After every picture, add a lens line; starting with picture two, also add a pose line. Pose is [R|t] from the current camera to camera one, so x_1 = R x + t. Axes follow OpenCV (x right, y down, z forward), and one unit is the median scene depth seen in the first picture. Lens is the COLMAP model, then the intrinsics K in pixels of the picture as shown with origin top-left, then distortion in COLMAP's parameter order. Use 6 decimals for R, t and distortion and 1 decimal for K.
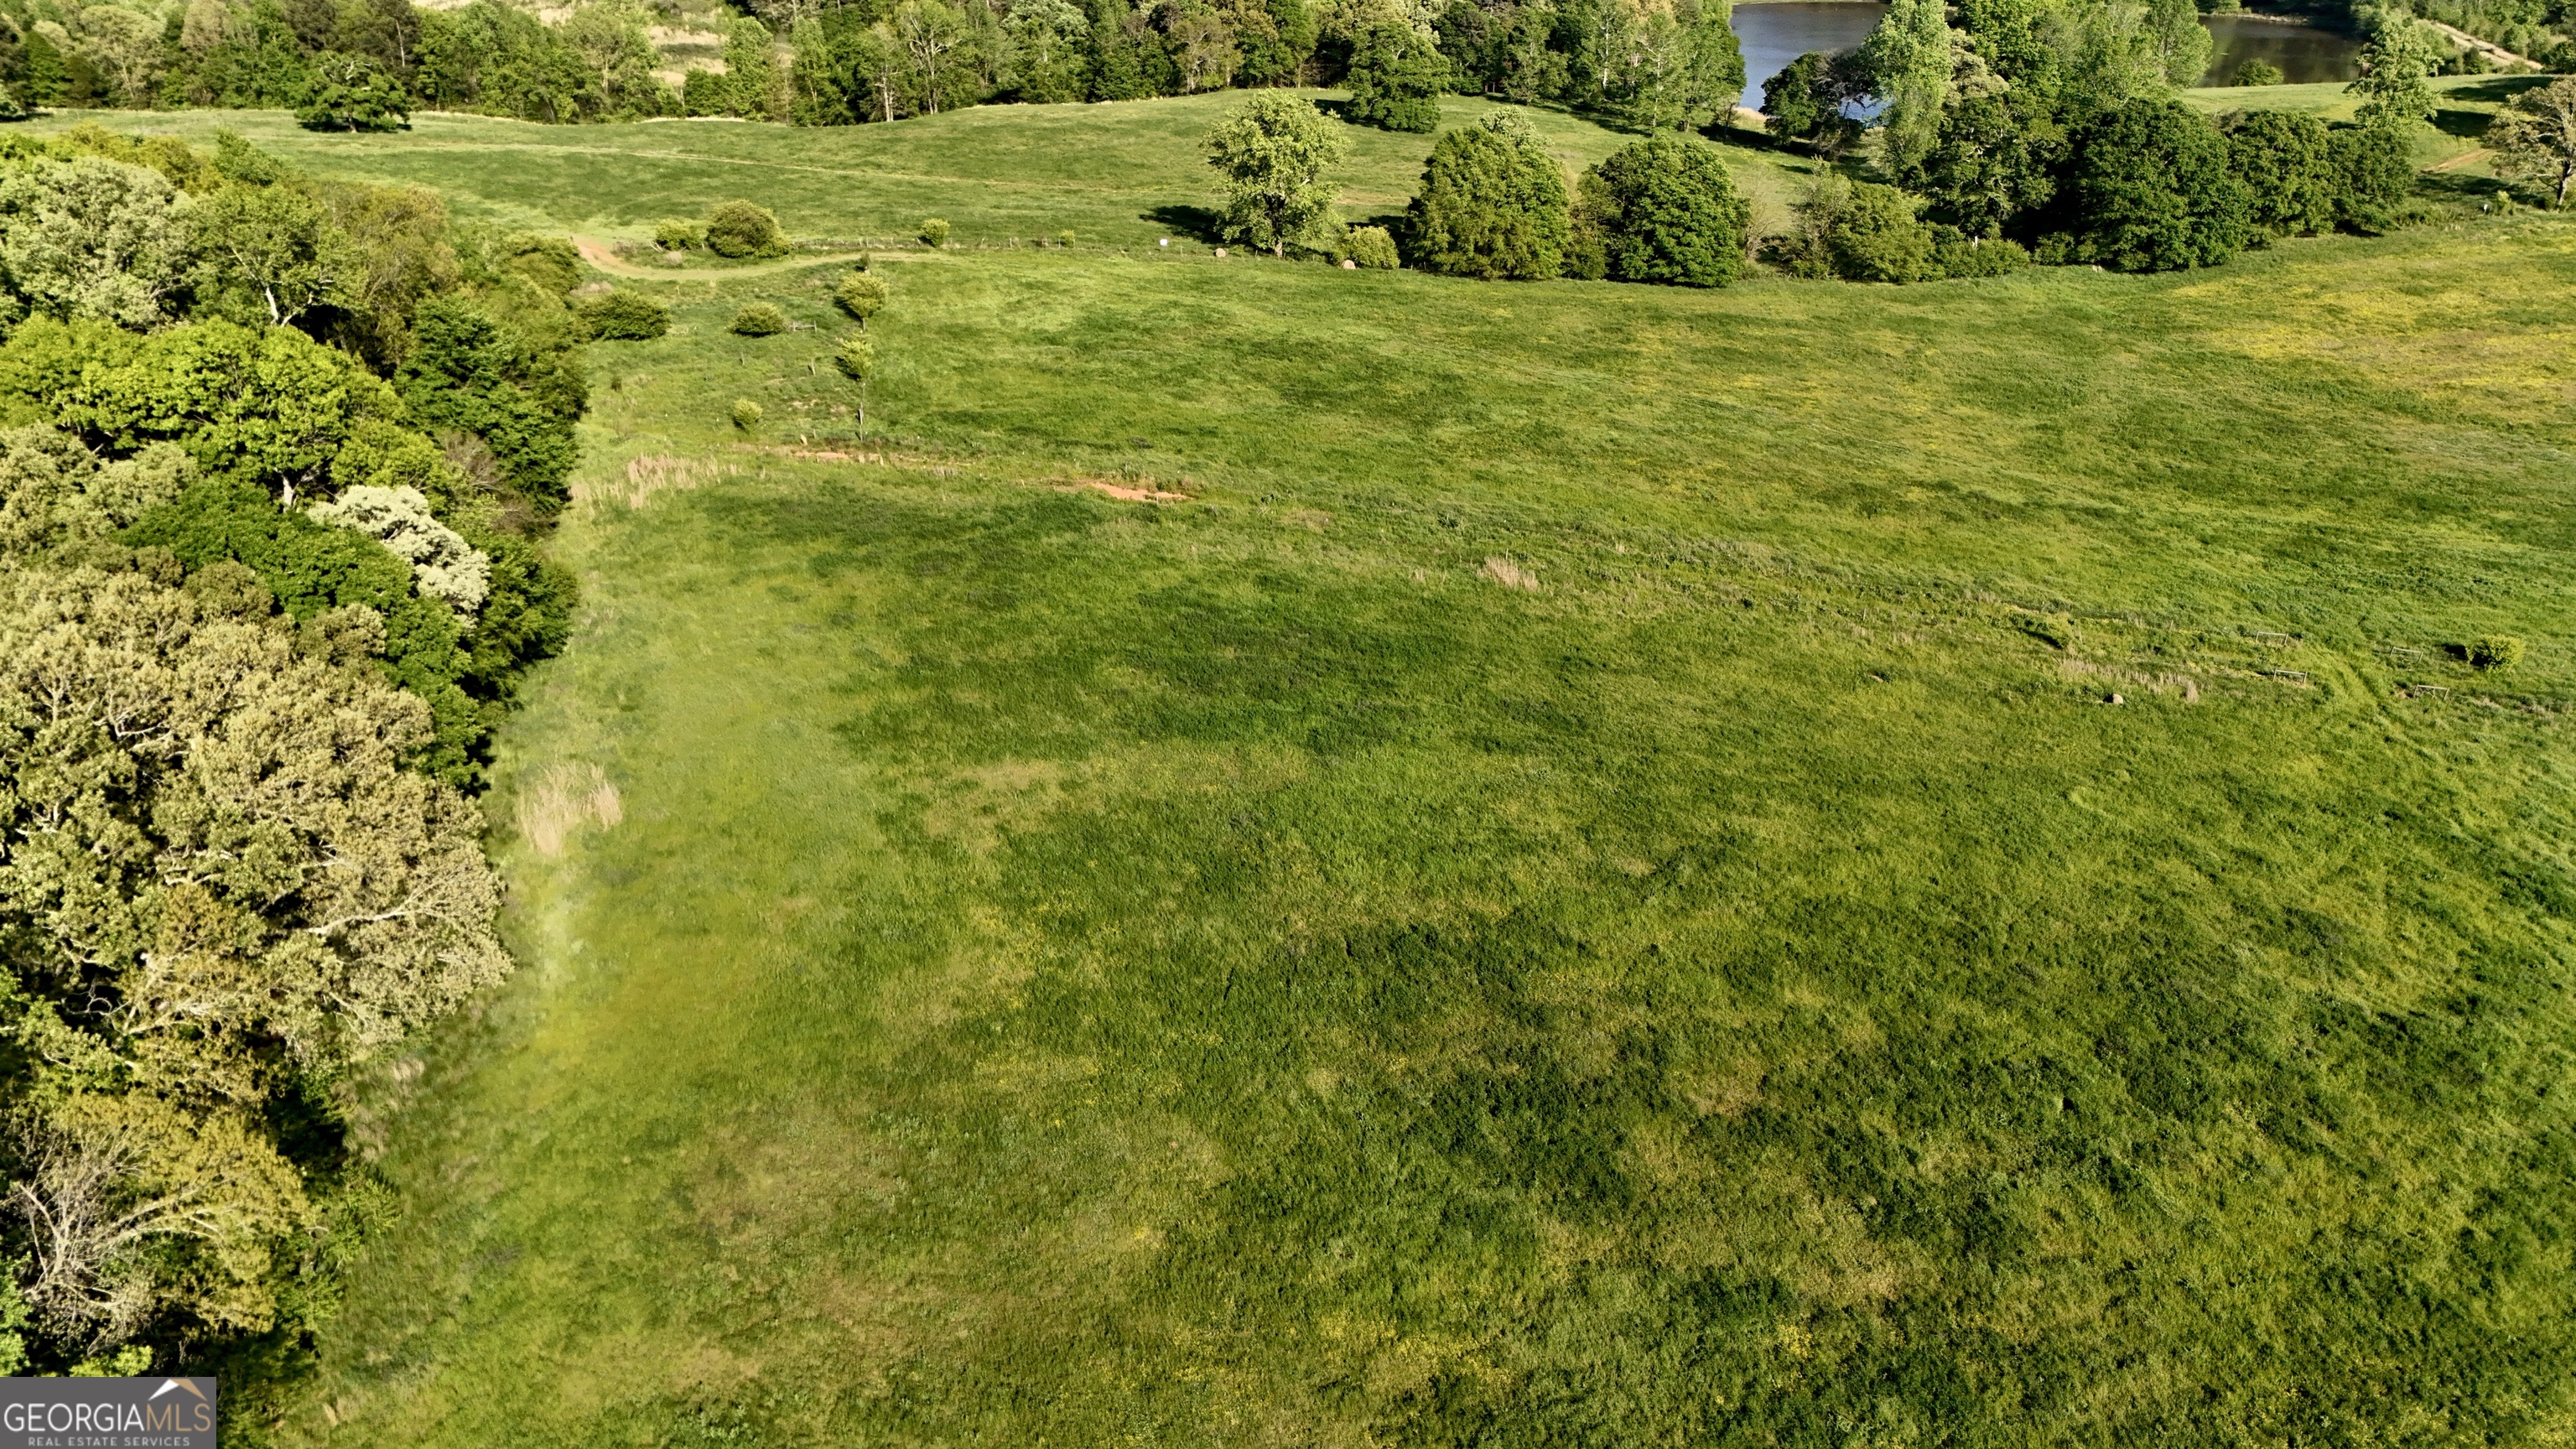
lens RADIAL K [[1885.3, 0, 1292.4], [0, 1885.3, 738.1], [0, 0, 1]] dist [0.074388, -0.075037]
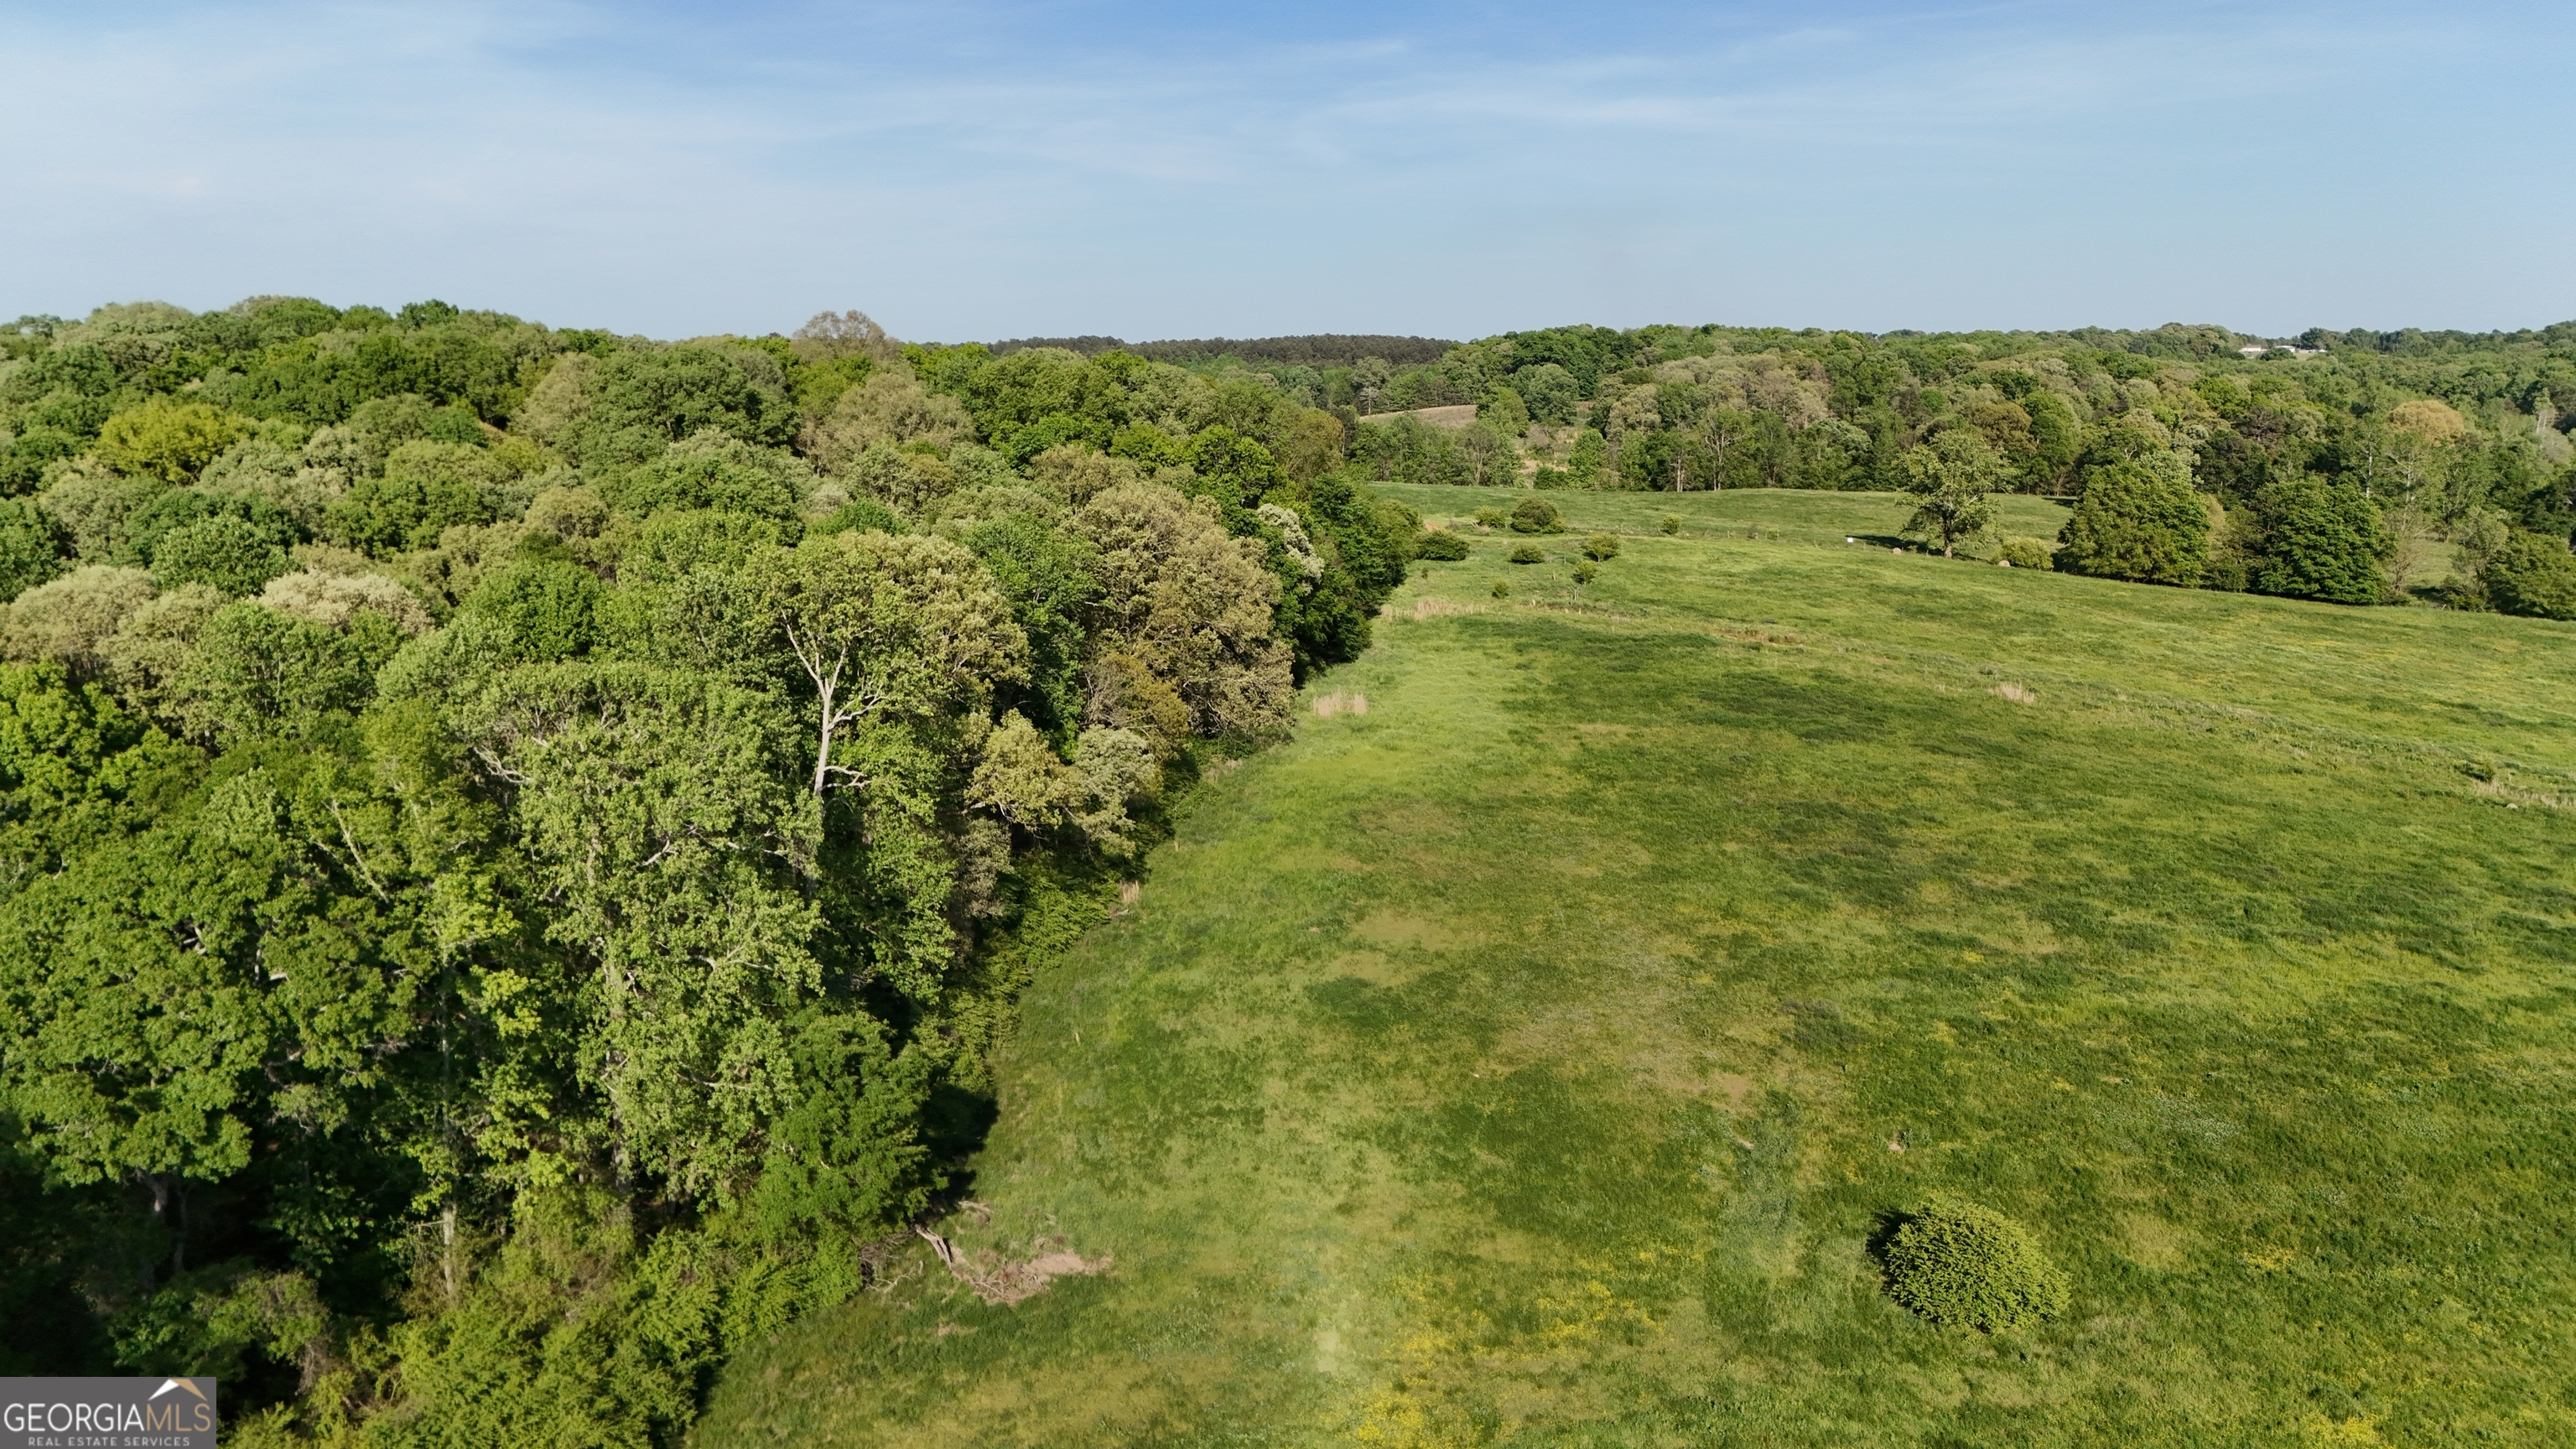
lens RADIAL K [[1885.3, 0, 1291.8], [0, 1885.3, 735.0], [0, 0, 1]] dist [0.074388, -0.075037]
pose [[0.902597, 0.086204, -0.421767, 0.209585], [-0.189997, 0.958930, -0.210607, 0.300596], [0.386290, 0.270227, 0.881906, -0.353044]]
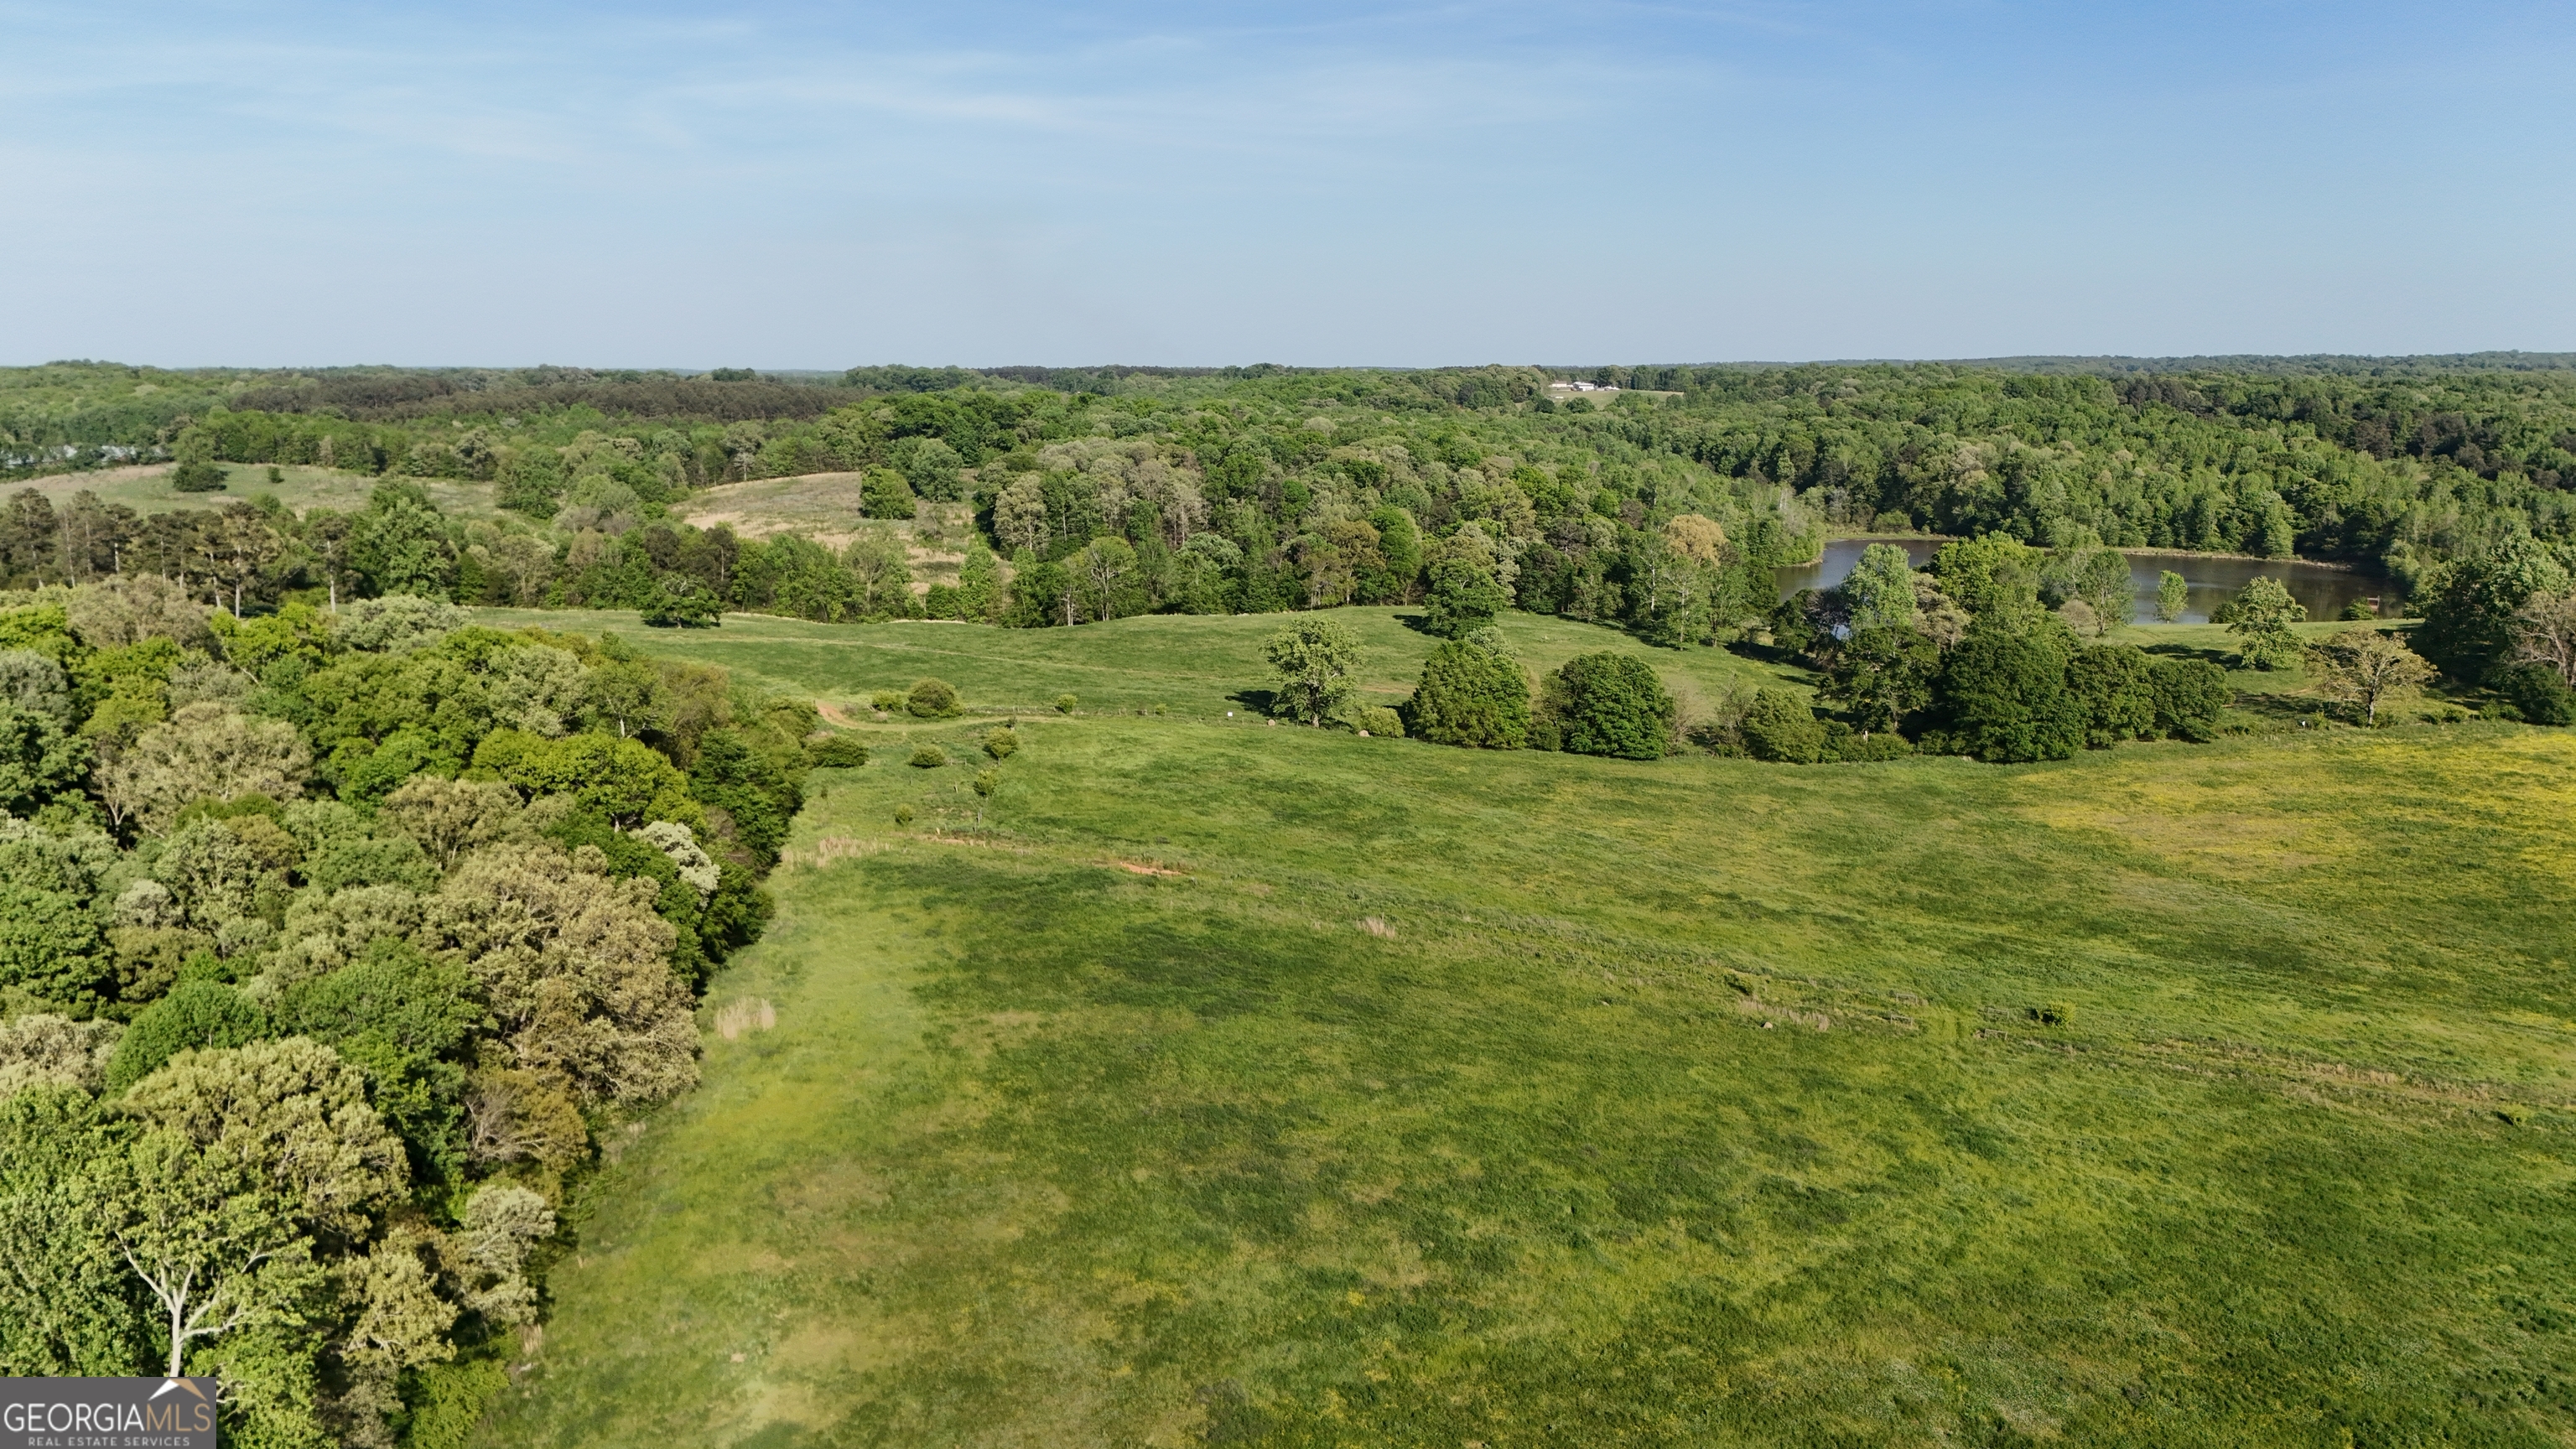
lens RADIAL K [[1885.3, 0, 1296.3], [0, 1885.3, 724.2], [0, 0, 1]] dist [0.074388, -0.075037]
pose [[0.992293, 0.028292, -0.120637, 0.210488], [-0.058351, 0.965570, -0.253514, 0.128878], [0.109311, 0.258599, 0.959780, -0.440972]]
